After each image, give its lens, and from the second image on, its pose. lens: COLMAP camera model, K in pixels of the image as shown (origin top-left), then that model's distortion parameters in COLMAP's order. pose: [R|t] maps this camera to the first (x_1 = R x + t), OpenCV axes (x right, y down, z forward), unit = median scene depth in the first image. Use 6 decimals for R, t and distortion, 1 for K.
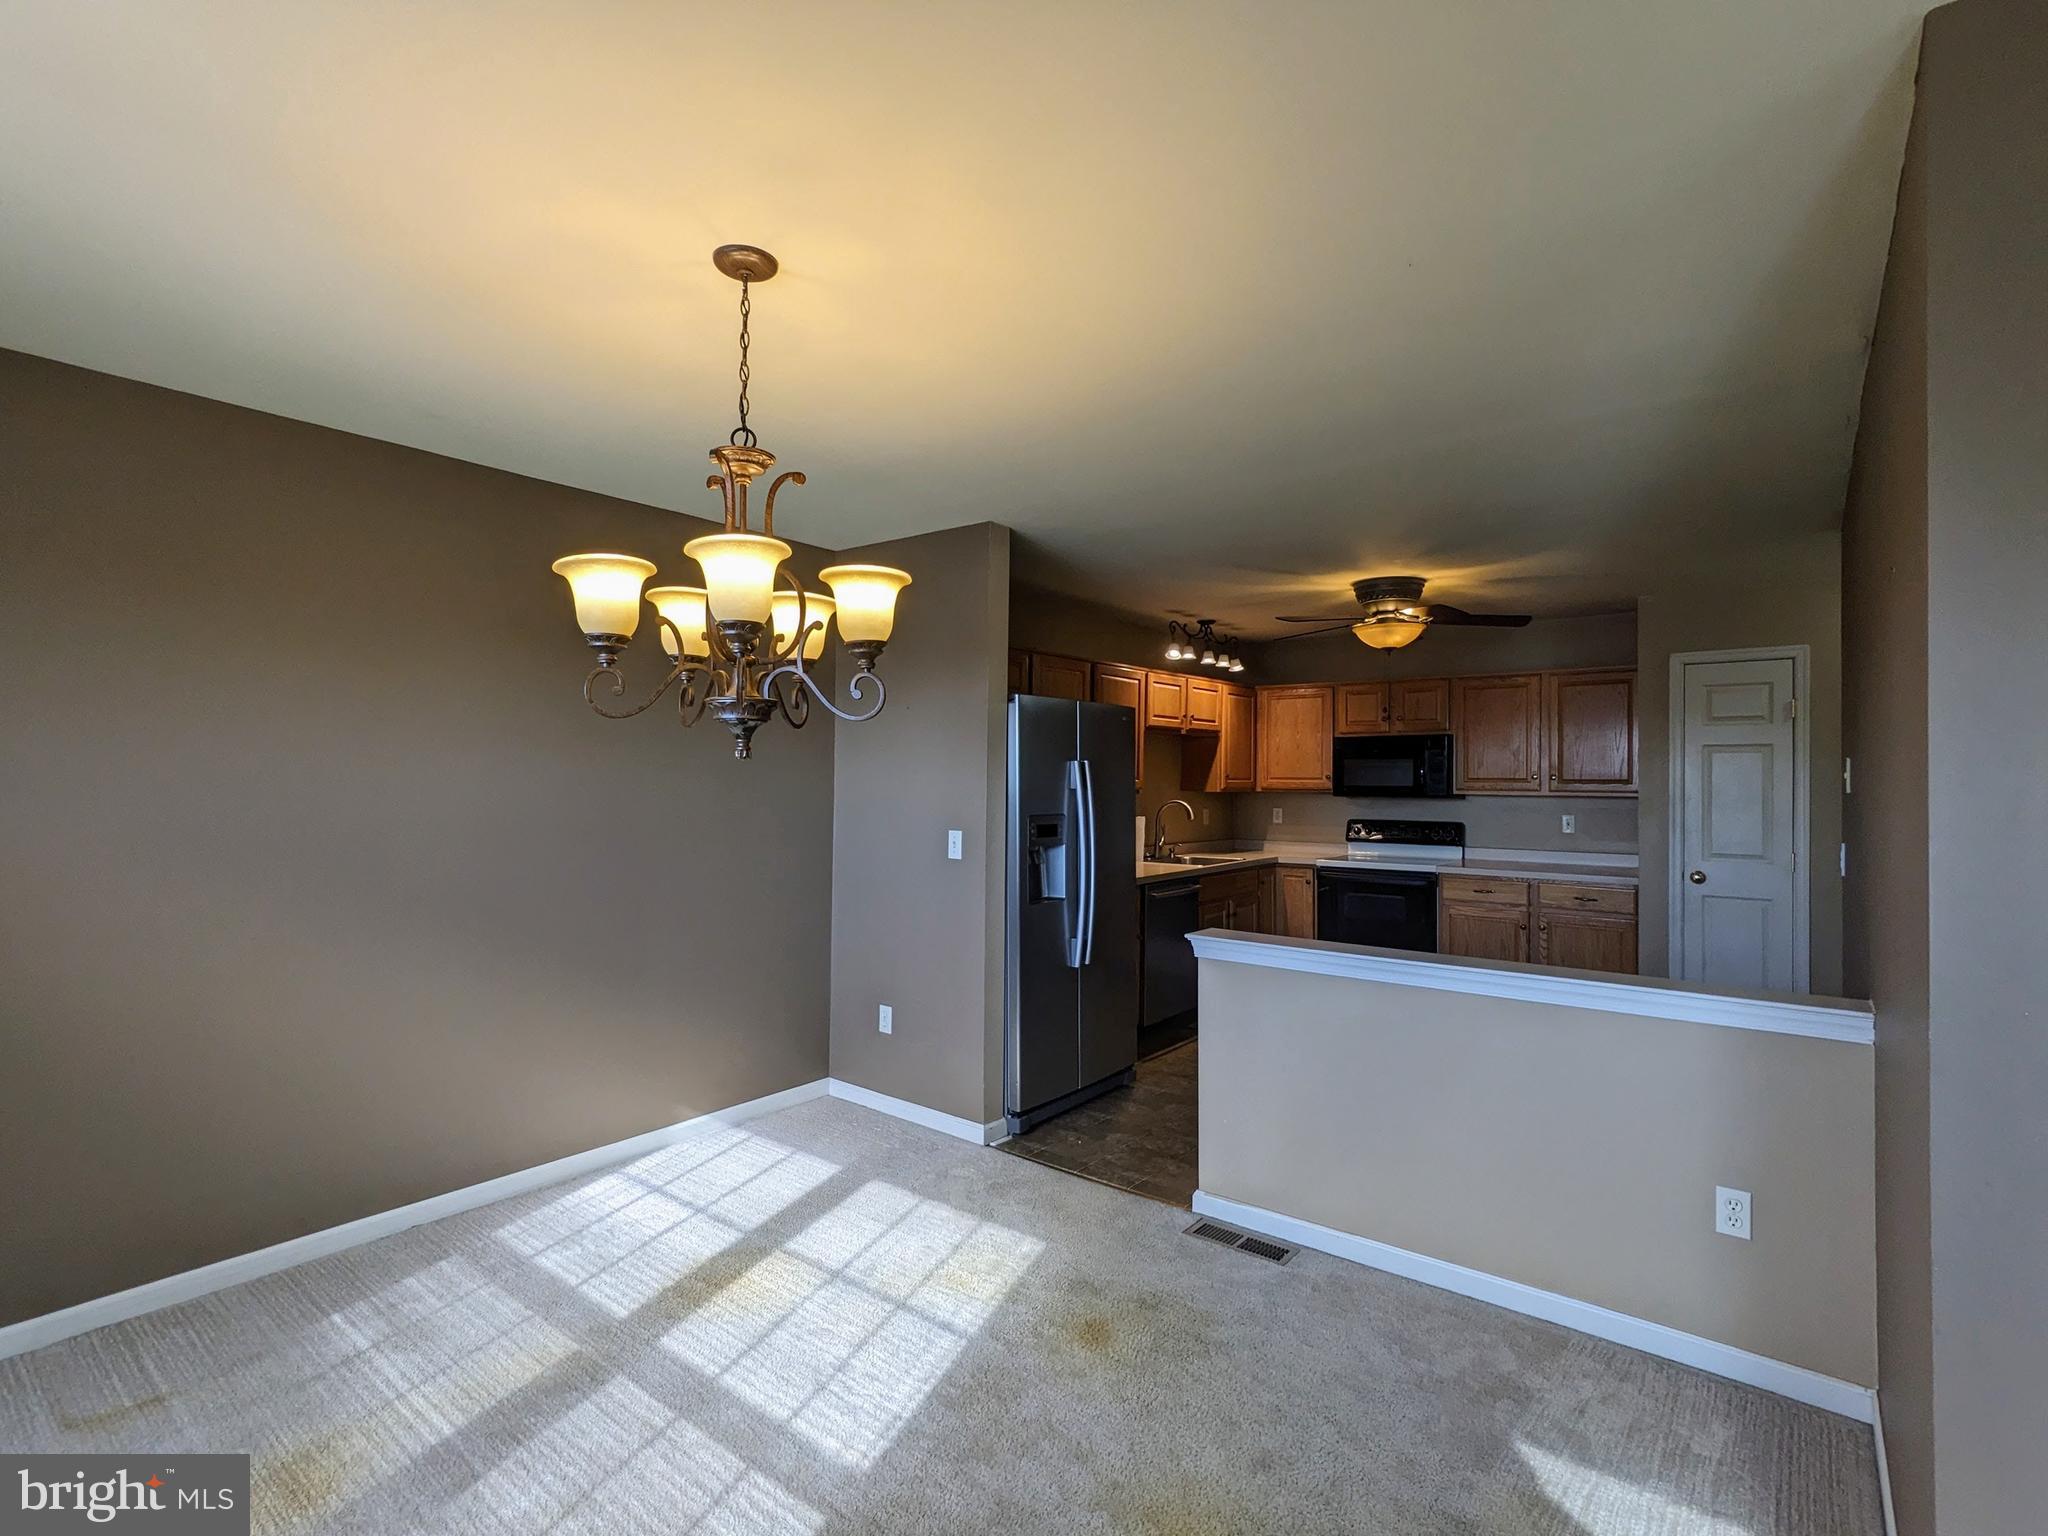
lens RADIAL K [[983.8, 0, 1027.6], [0, 983.8, 770.4], [0, 0, 1]] dist [-0.001426, 0.001950]
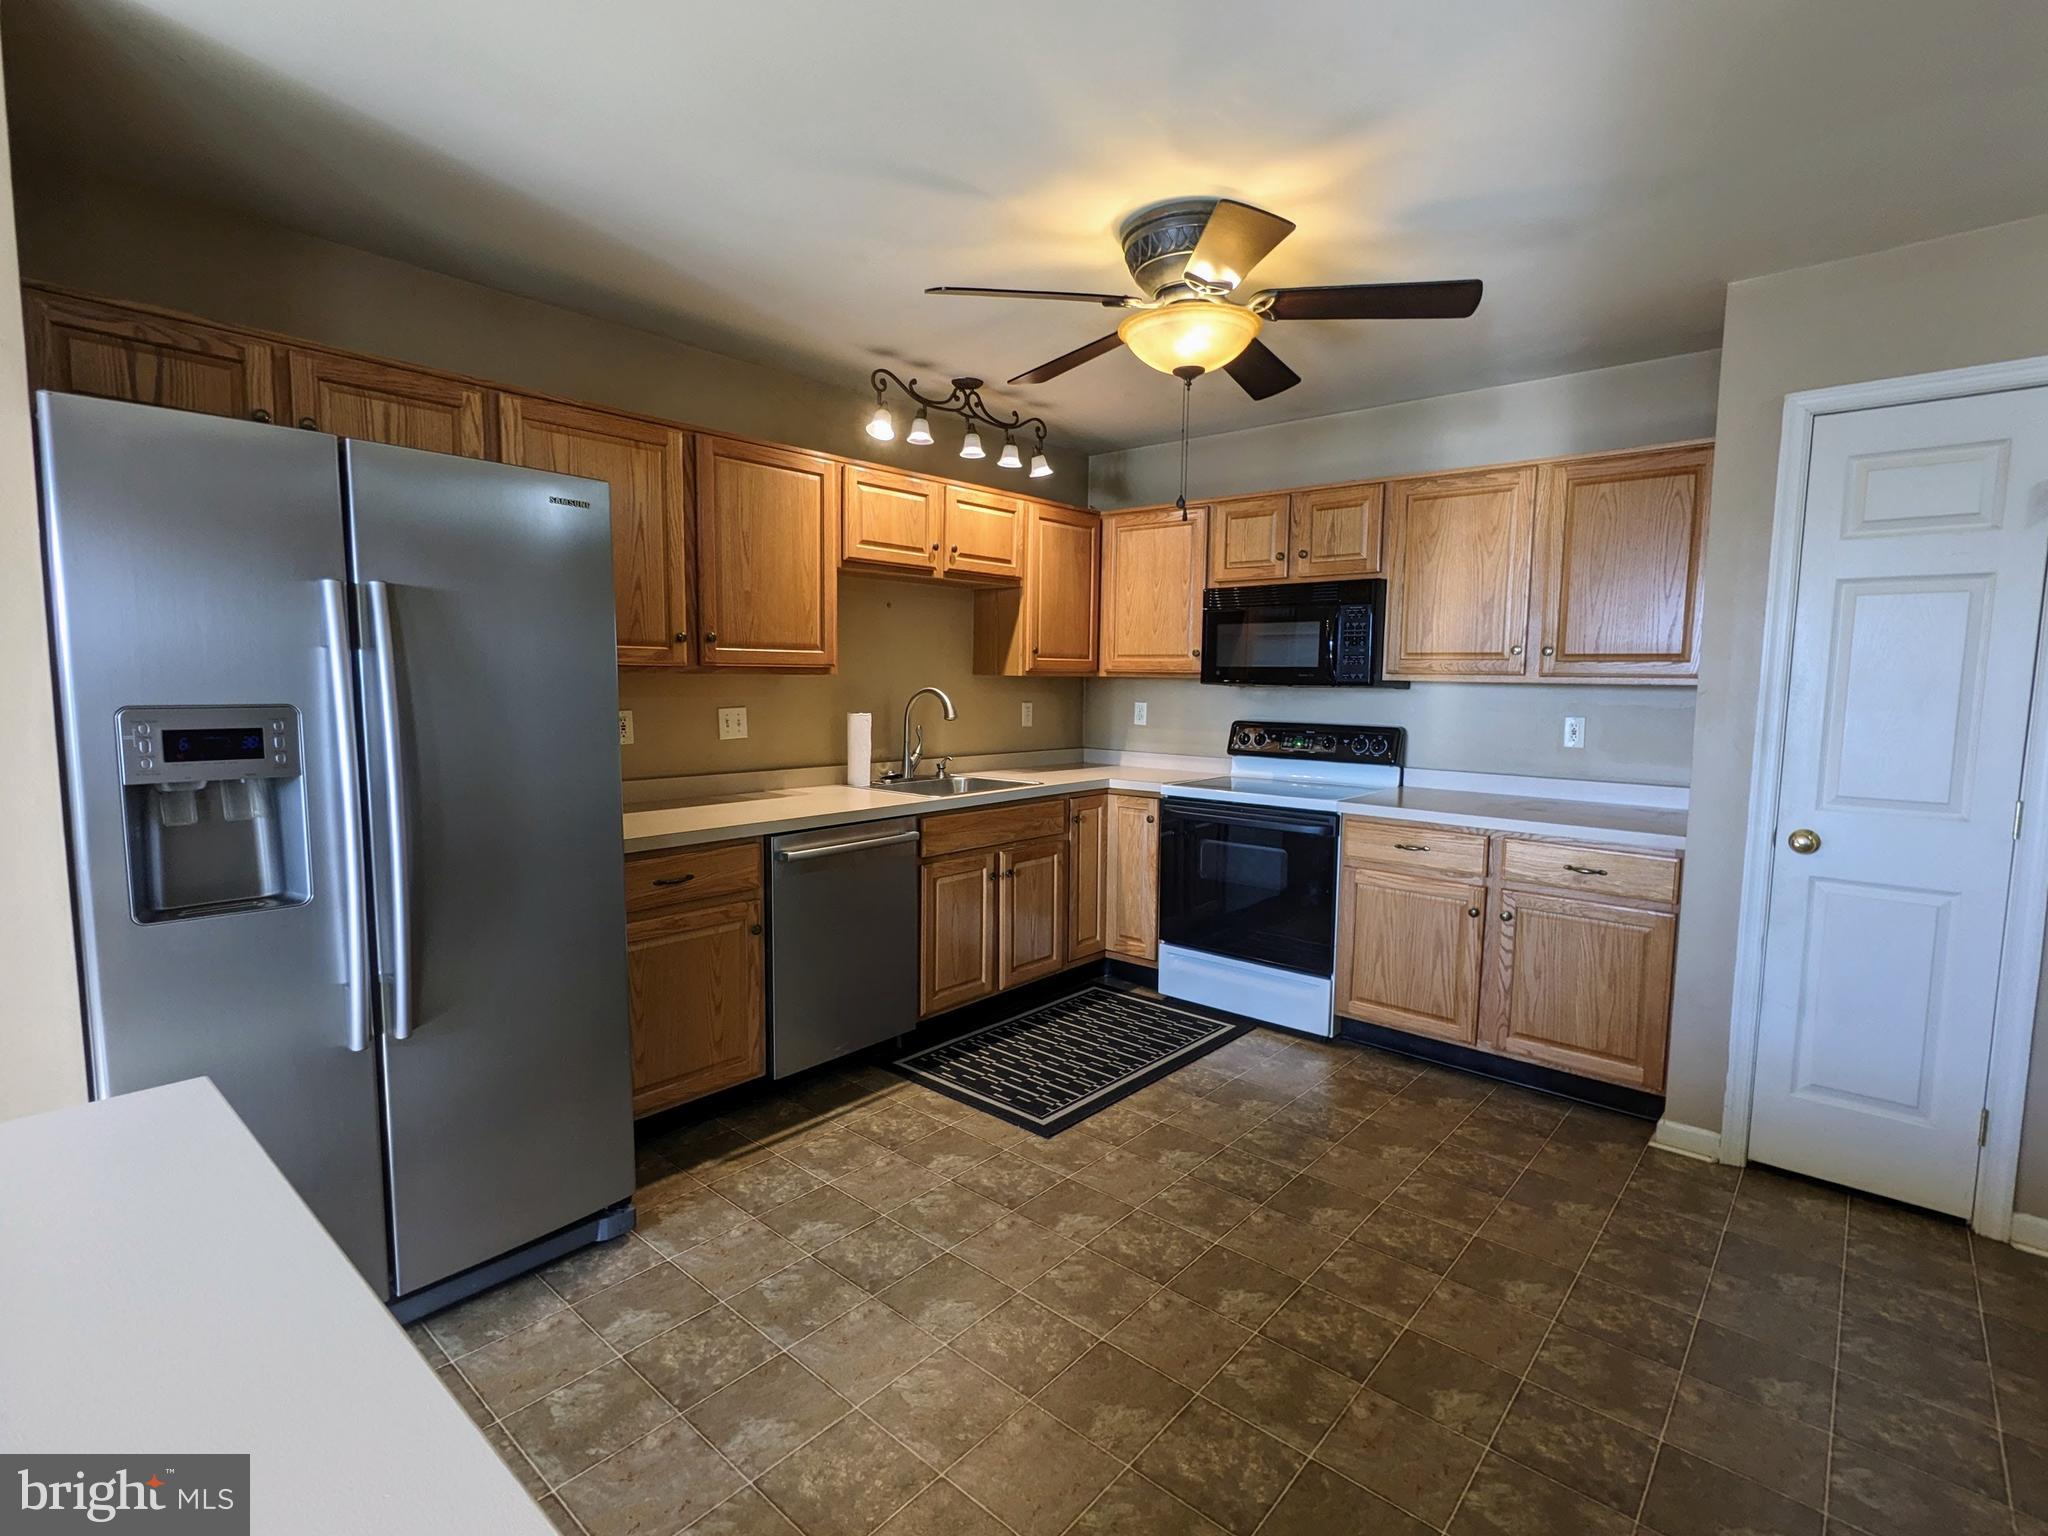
lens RADIAL K [[983.8, 0, 1027.6], [0, 983.8, 770.4], [0, 0, 1]] dist [-0.001426, 0.001950]
pose [[0.998702, 0.012264, -0.049444, 0.251190], [-0.006943, 0.994300, 0.106395, 0.016666], [0.050467, -0.105913, 0.993094, 0.394343]]
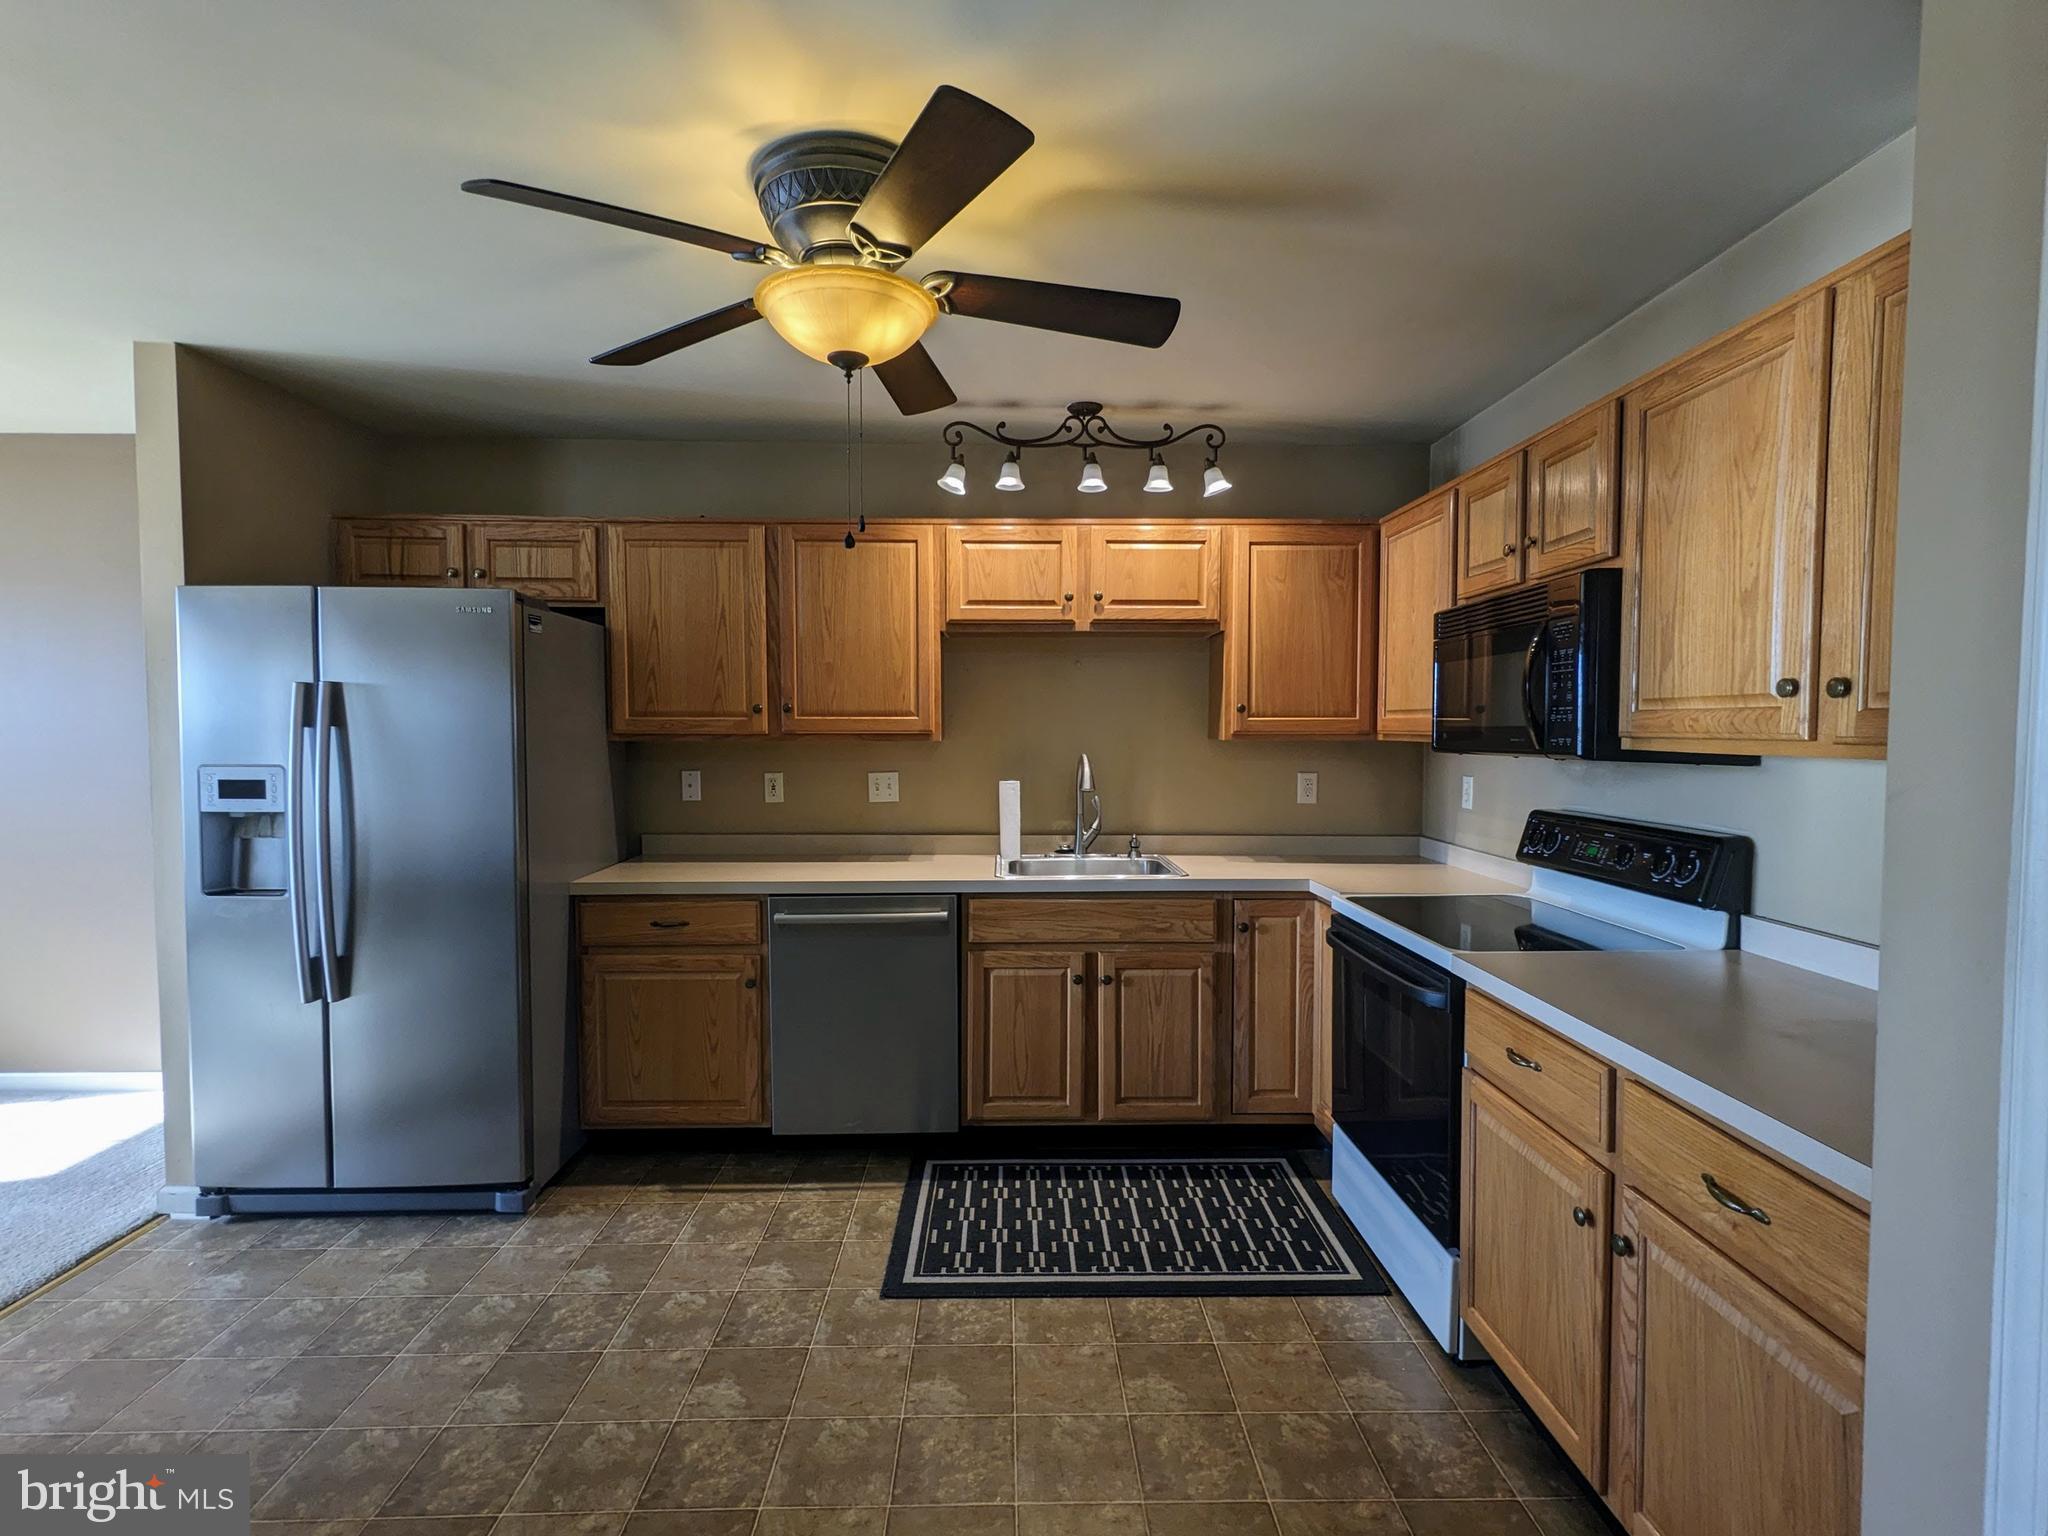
lens RADIAL K [[983.8, 0, 1027.6], [0, 983.8, 770.4], [0, 0, 1]] dist [-0.001426, 0.001950]
pose [[0.636308, 0.030063, -0.770849, 0.570815], [0.008310, 0.998915, 0.045818, 0.014620], [0.771391, -0.035560, 0.635368, 0.646877]]
